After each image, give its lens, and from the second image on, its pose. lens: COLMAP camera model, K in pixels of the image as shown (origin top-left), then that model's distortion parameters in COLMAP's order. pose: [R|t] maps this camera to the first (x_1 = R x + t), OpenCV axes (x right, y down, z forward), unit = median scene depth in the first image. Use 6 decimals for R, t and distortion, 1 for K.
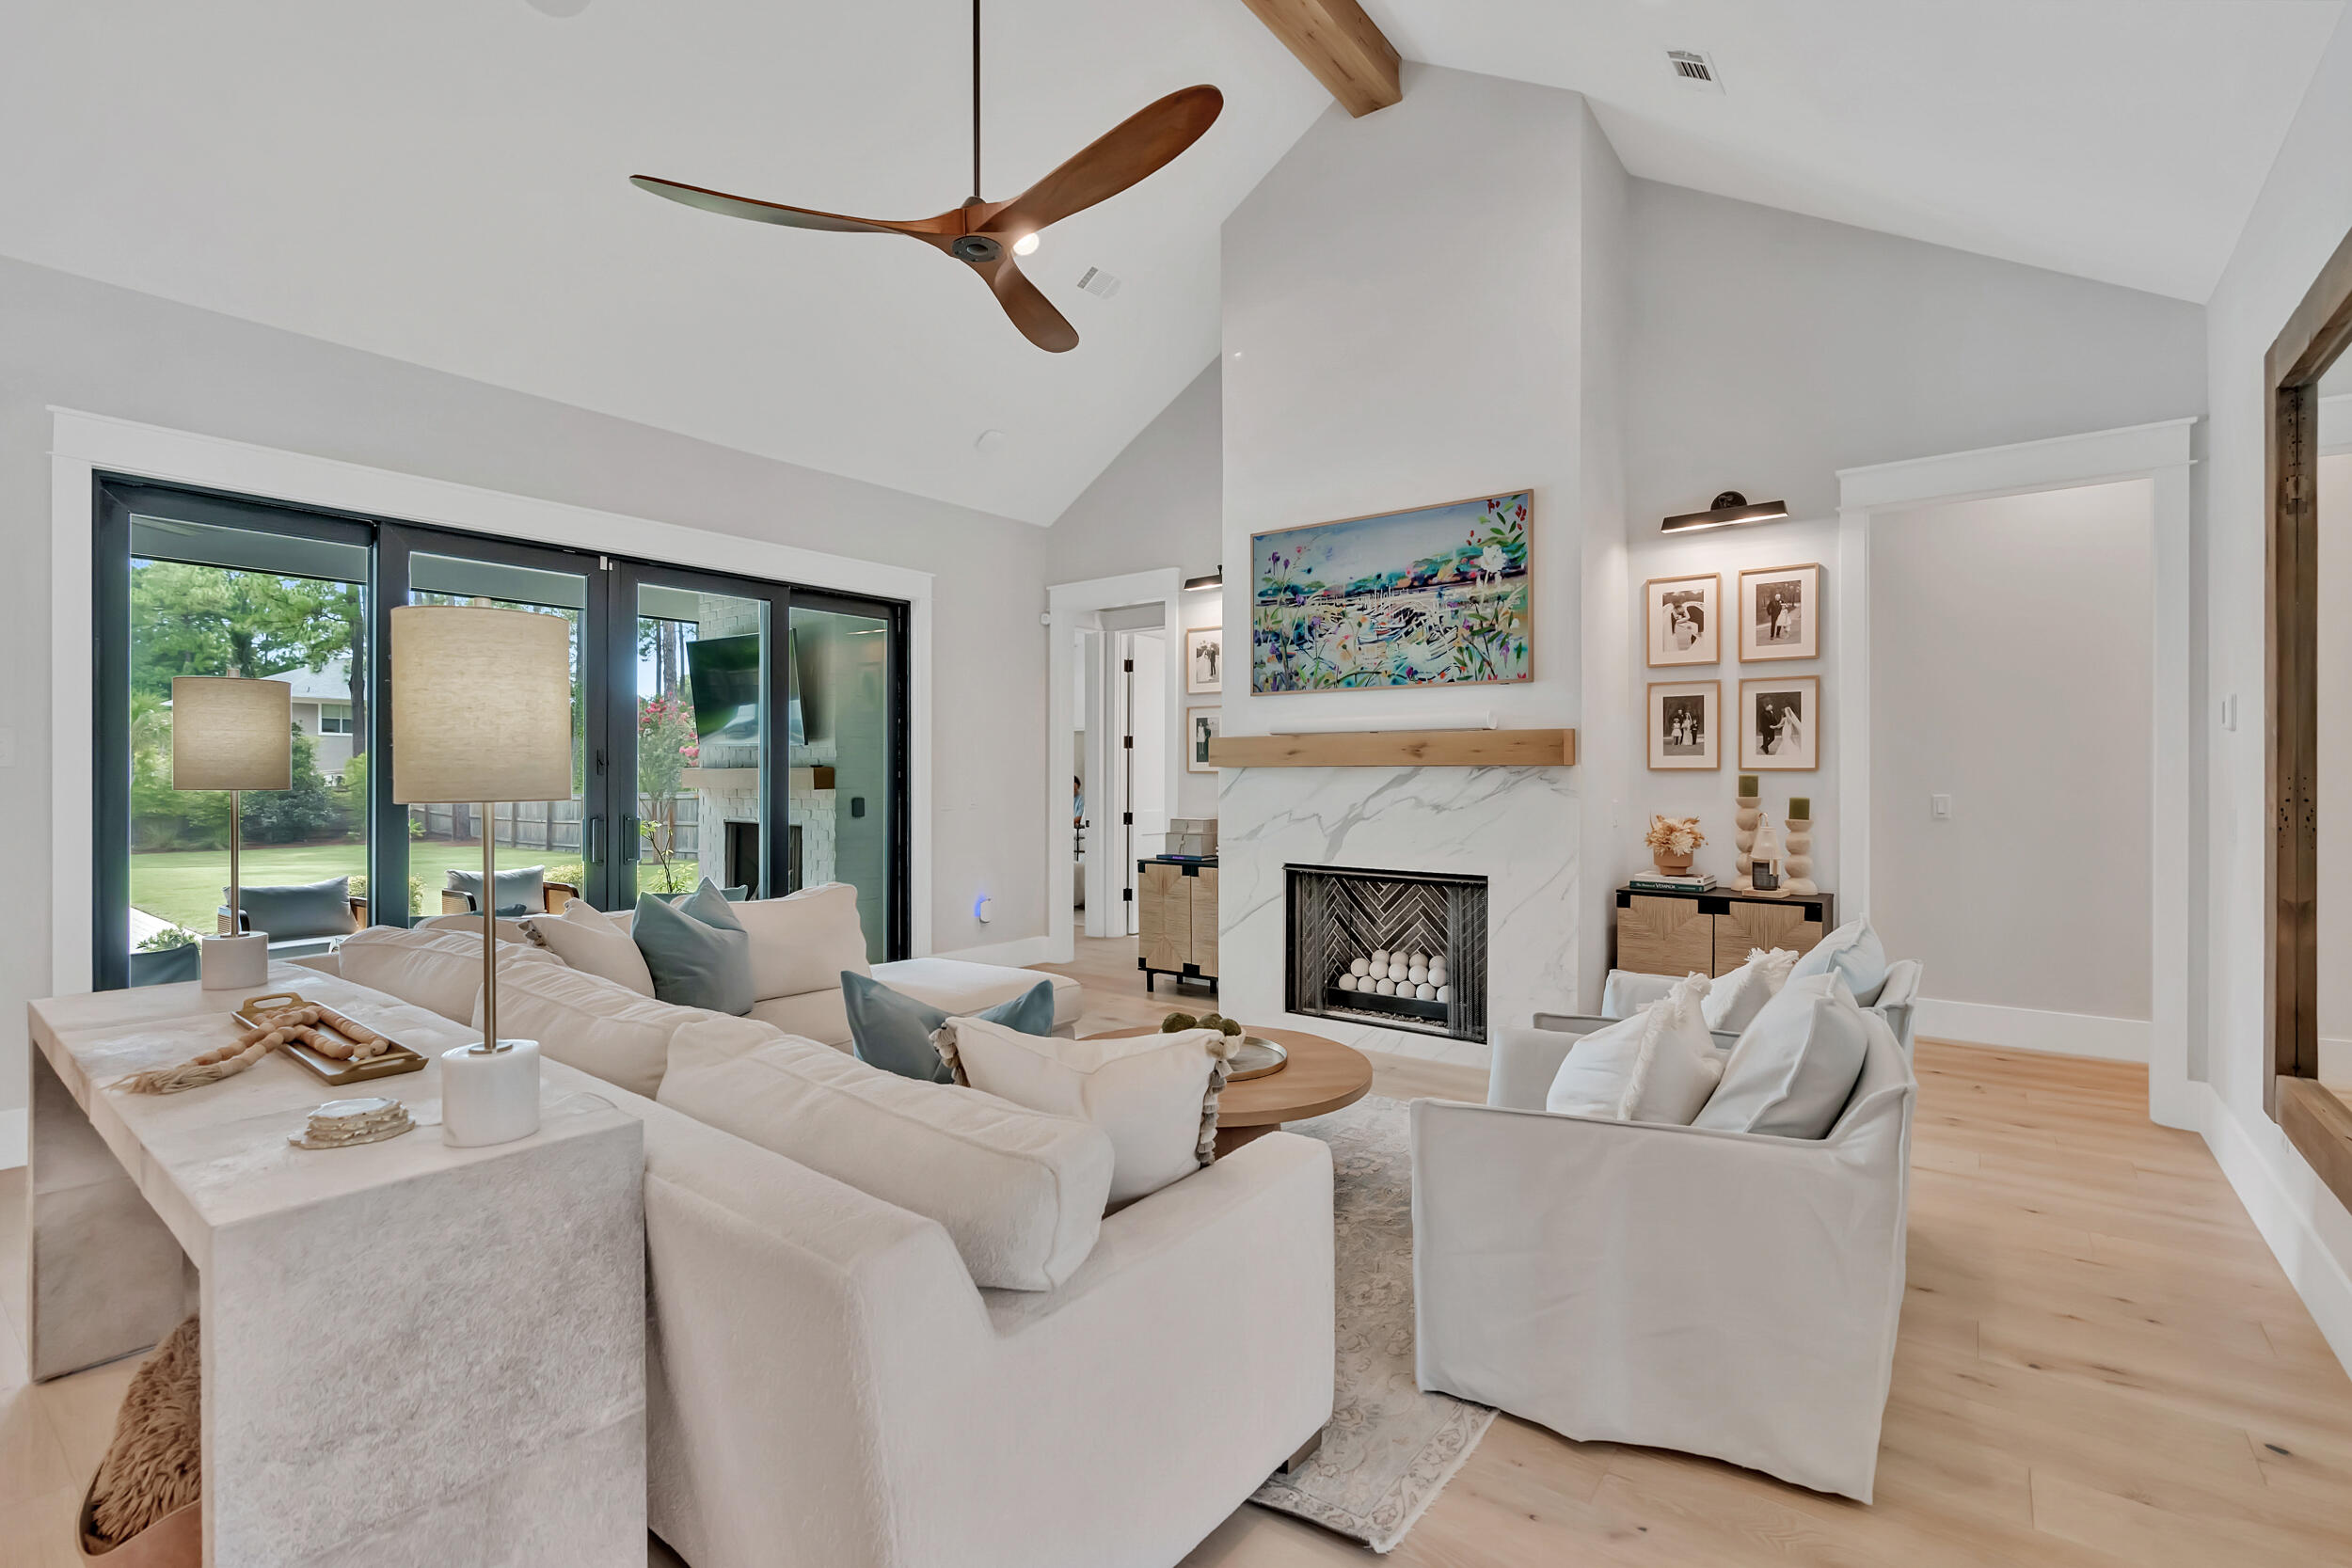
lens RADIAL K [[1065.3, 0, 1180.5], [0, 1065.3, 777.8], [0, 0, 1]] dist [0.001967, 0.001428]
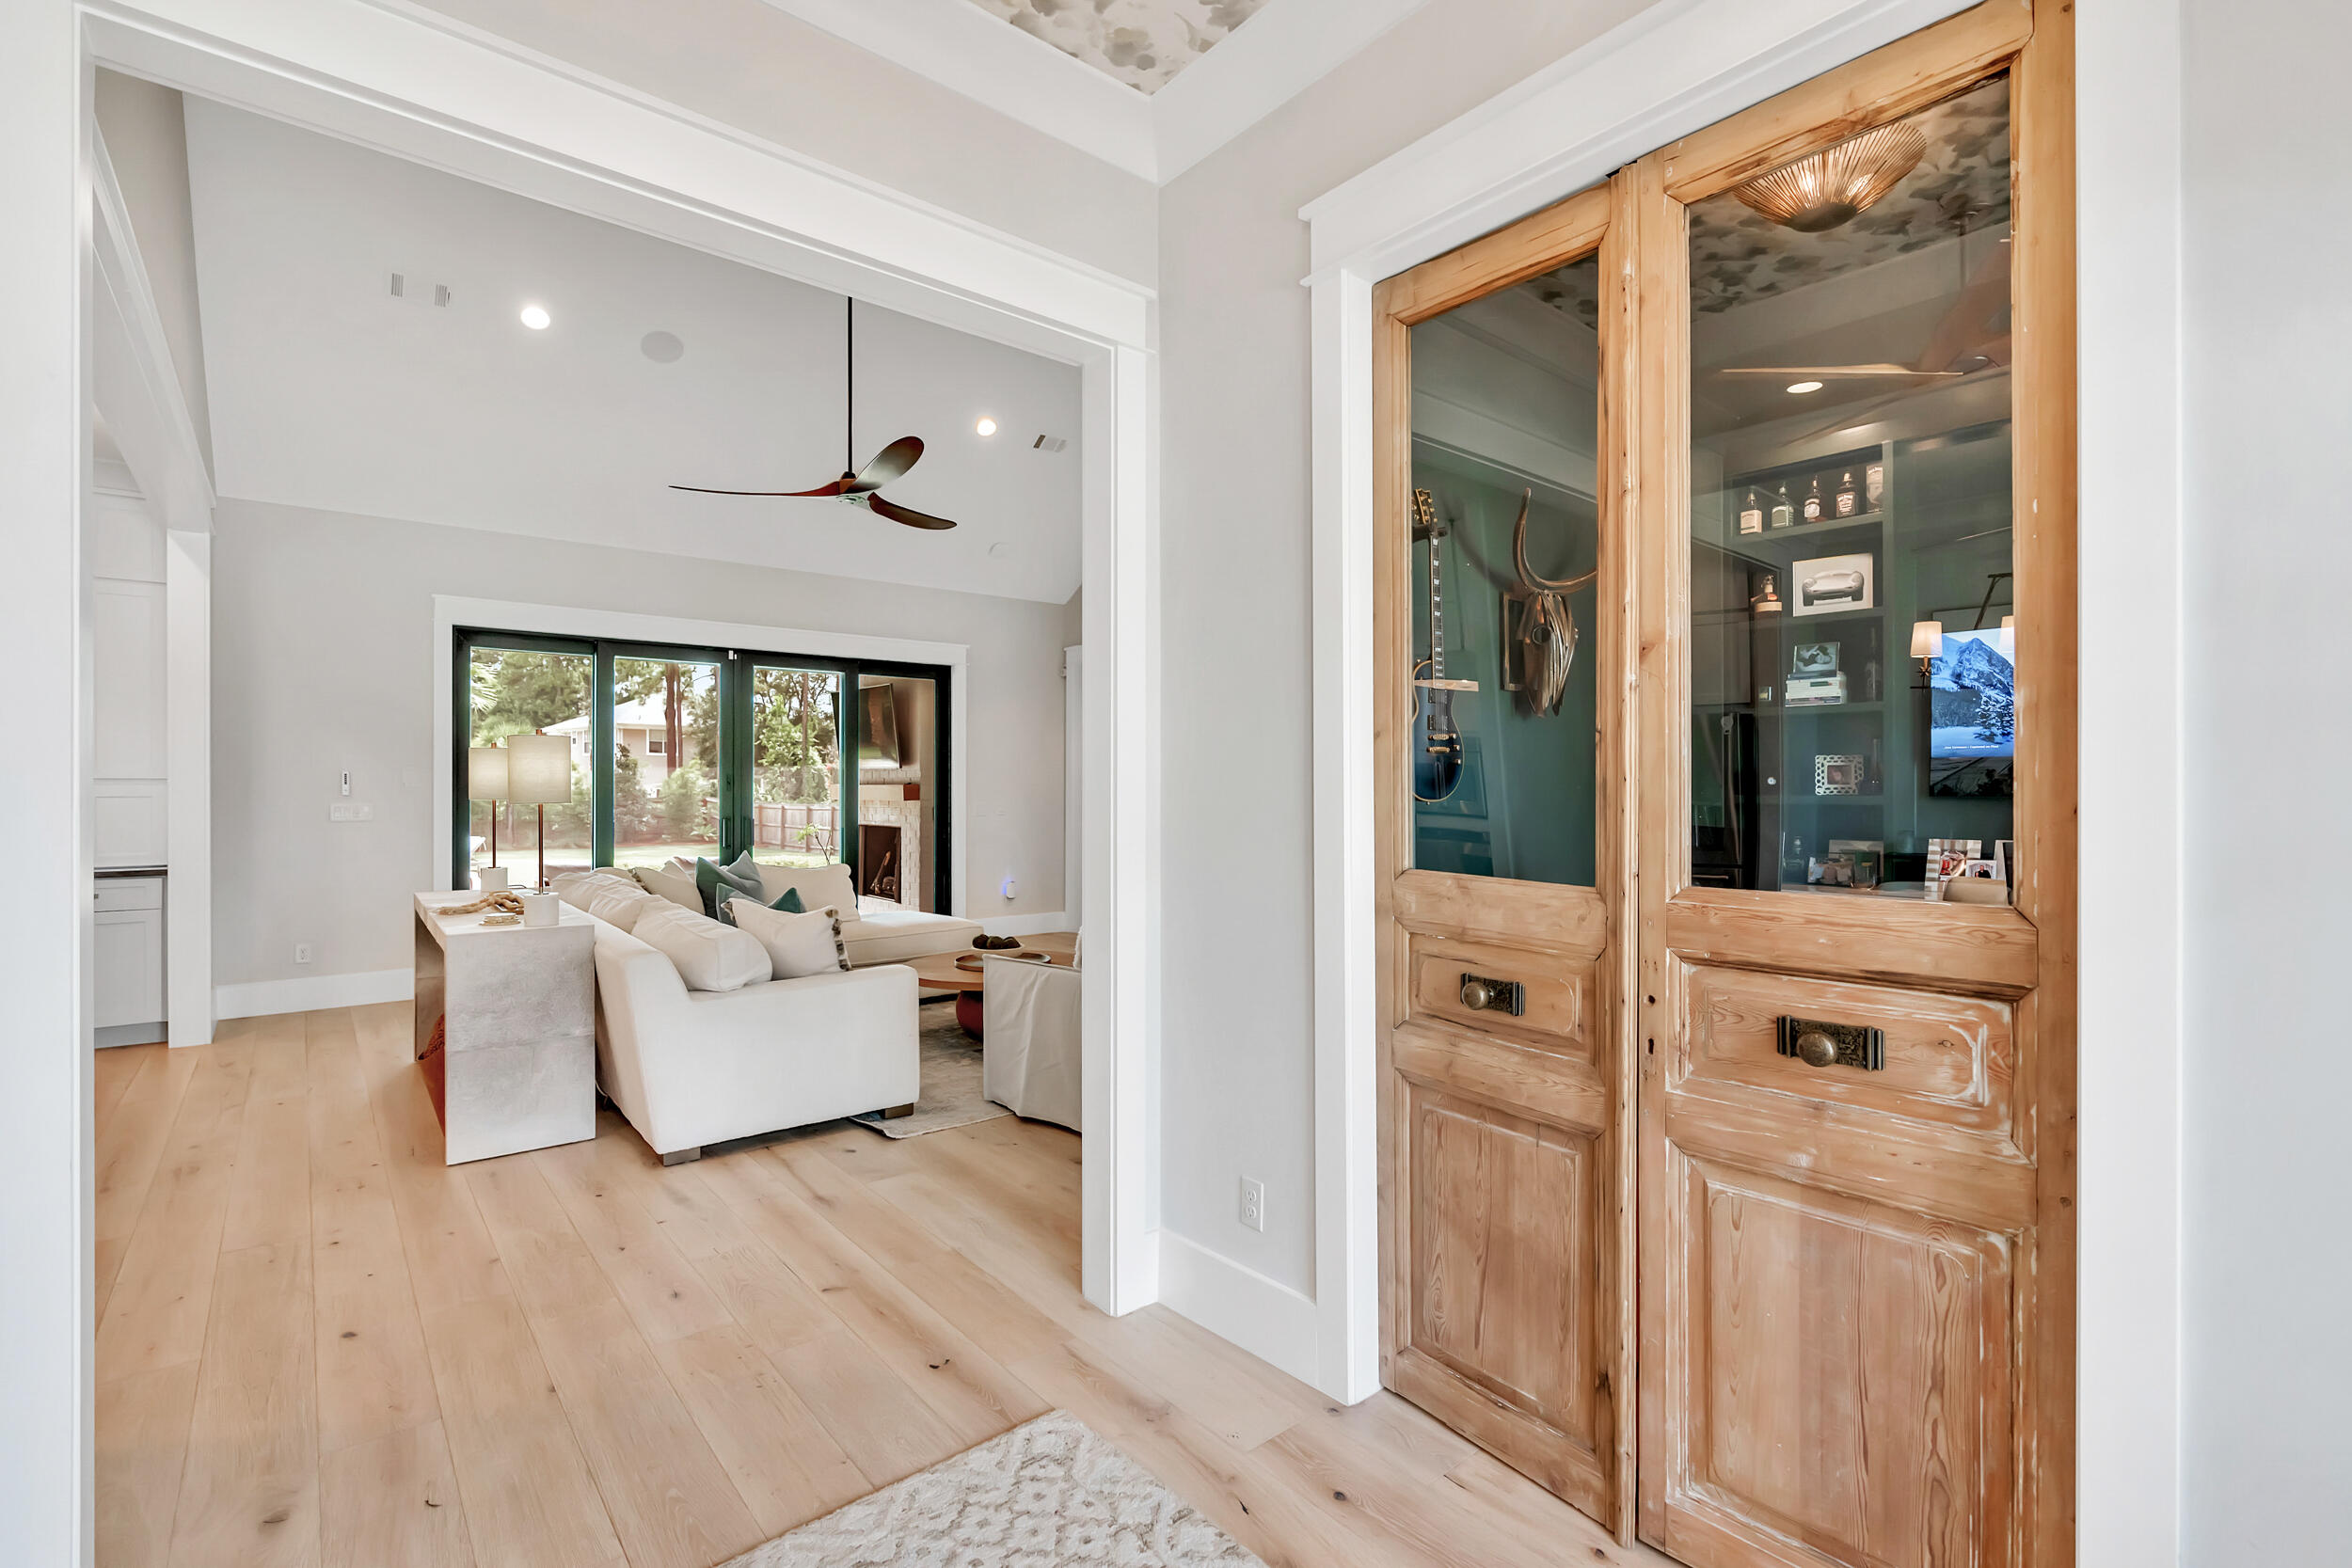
lens RADIAL K [[1065.3, 0, 1182.0], [0, 1065.3, 787.3], [0, 0, 1]] dist [0.001967, 0.001428]
pose [[0.975569, -0.000973, -0.219691, 0.379343], [0.000309, 0.999995, -0.003057, -0.002877], [0.219693, 0.002914, 0.975565, -0.318355]]
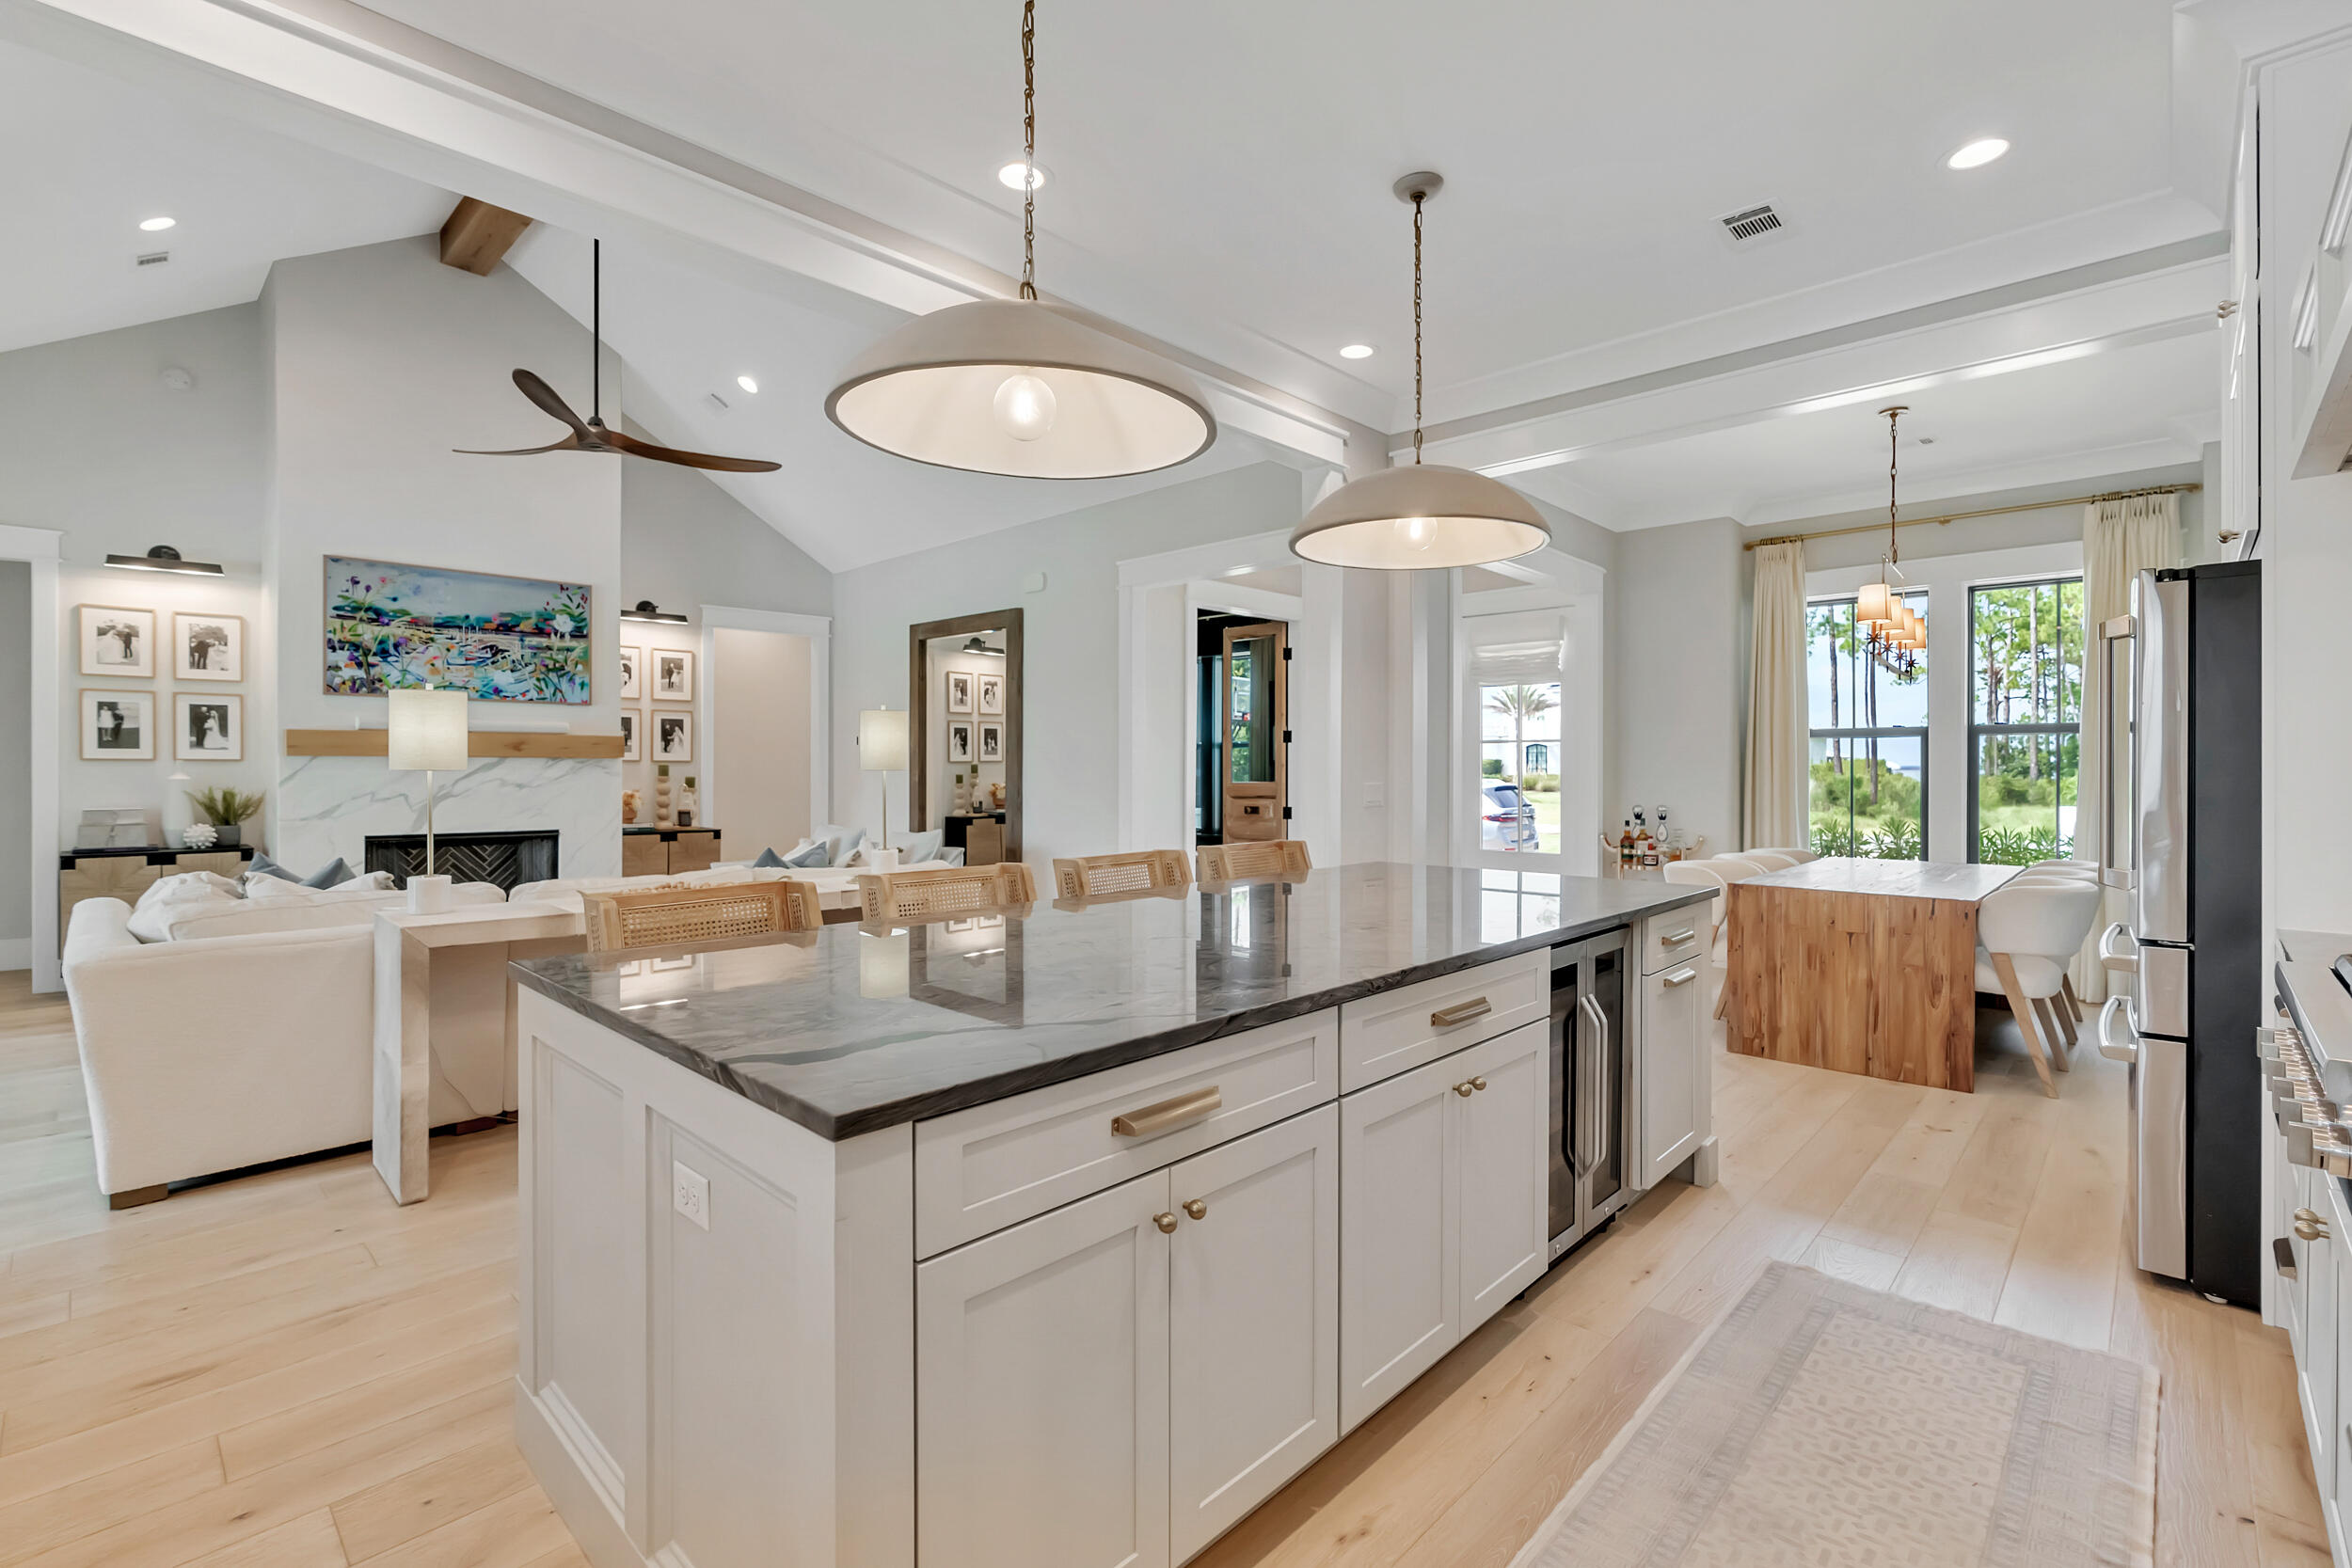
lens RADIAL K [[1065.3, 0, 1188.2], [0, 1065.3, 774.3], [0, 0, 1]] dist [0.001967, 0.001428]
pose [[0.108050, -0.006692, 0.994123, -1.104006], [0.000819, 0.999978, 0.006643, 0.003058], [-0.994145, 0.000096, 0.108053, -0.062130]]
